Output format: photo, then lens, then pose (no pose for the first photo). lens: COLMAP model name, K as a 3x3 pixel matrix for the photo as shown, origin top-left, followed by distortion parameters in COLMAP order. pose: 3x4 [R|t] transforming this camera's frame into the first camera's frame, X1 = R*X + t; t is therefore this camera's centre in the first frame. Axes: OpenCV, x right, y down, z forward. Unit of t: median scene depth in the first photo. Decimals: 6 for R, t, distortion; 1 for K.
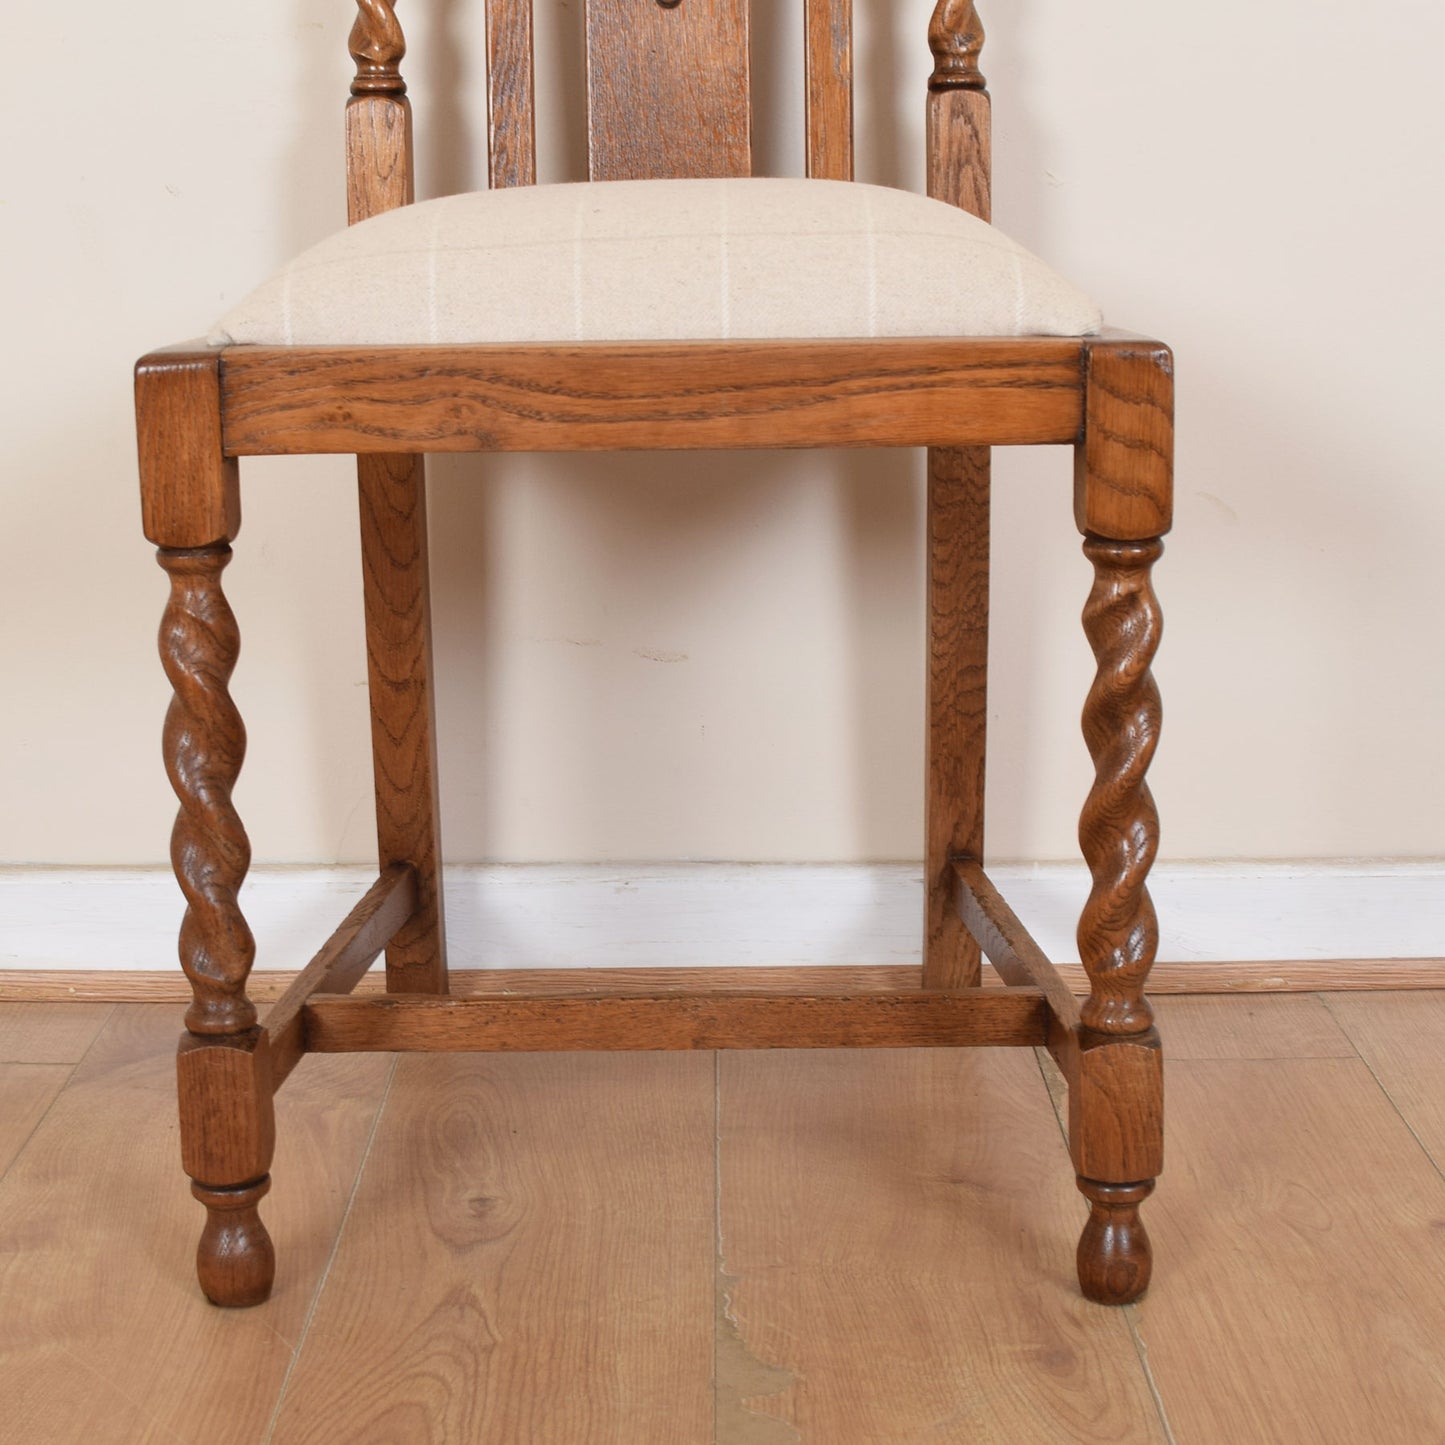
lens RADIAL K [[2606.1, 0, 674.5], [0, 2606.1, 720.8], [0, 0, 1]] dist [-0.093126, -0.023486]
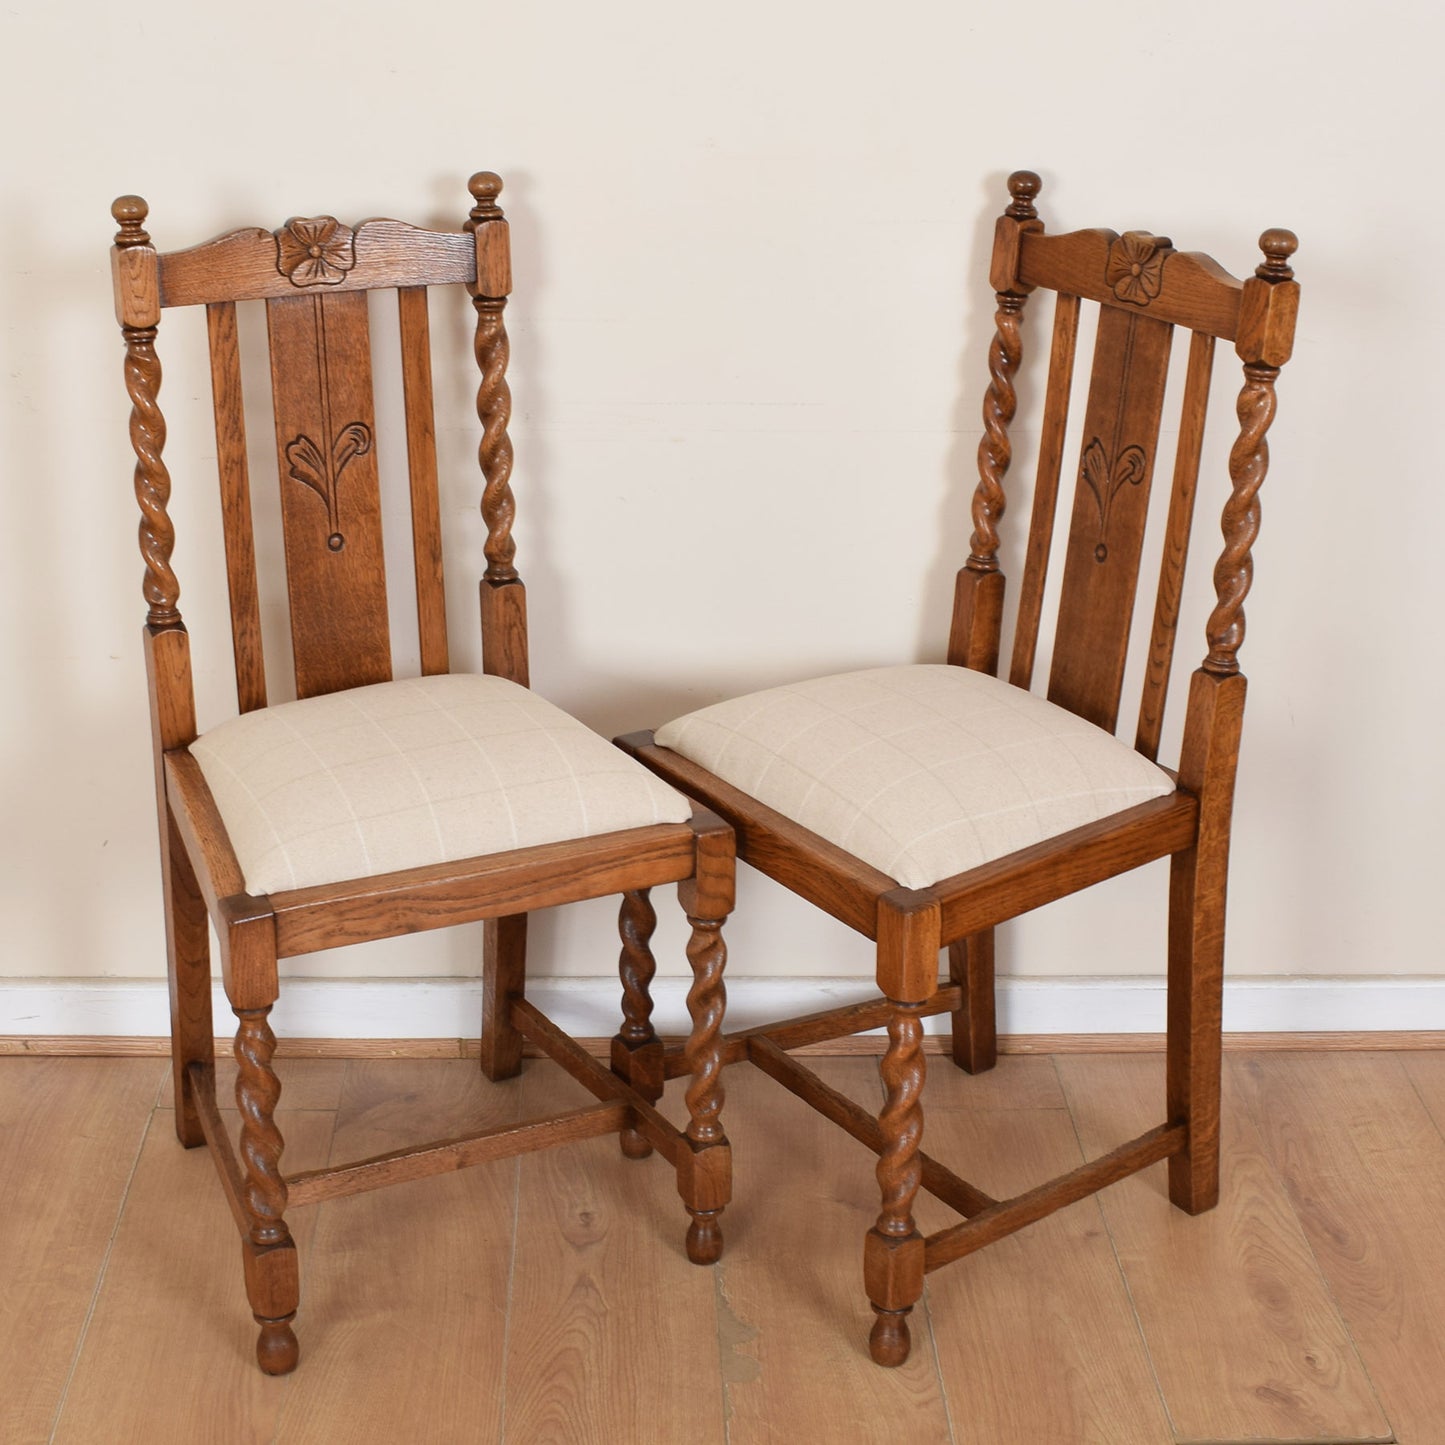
lens RADIAL K [[2853.0, 0, 725.0], [0, 2853.0, 701.5], [0, 0, 1]] dist [-0.104441, 0.063391]
pose [[0.868841, -0.152143, 0.471135, -0.825058], [0.058250, 0.976416, 0.207892, -0.686186], [-0.491653, -0.153181, 0.857212, -0.861746]]
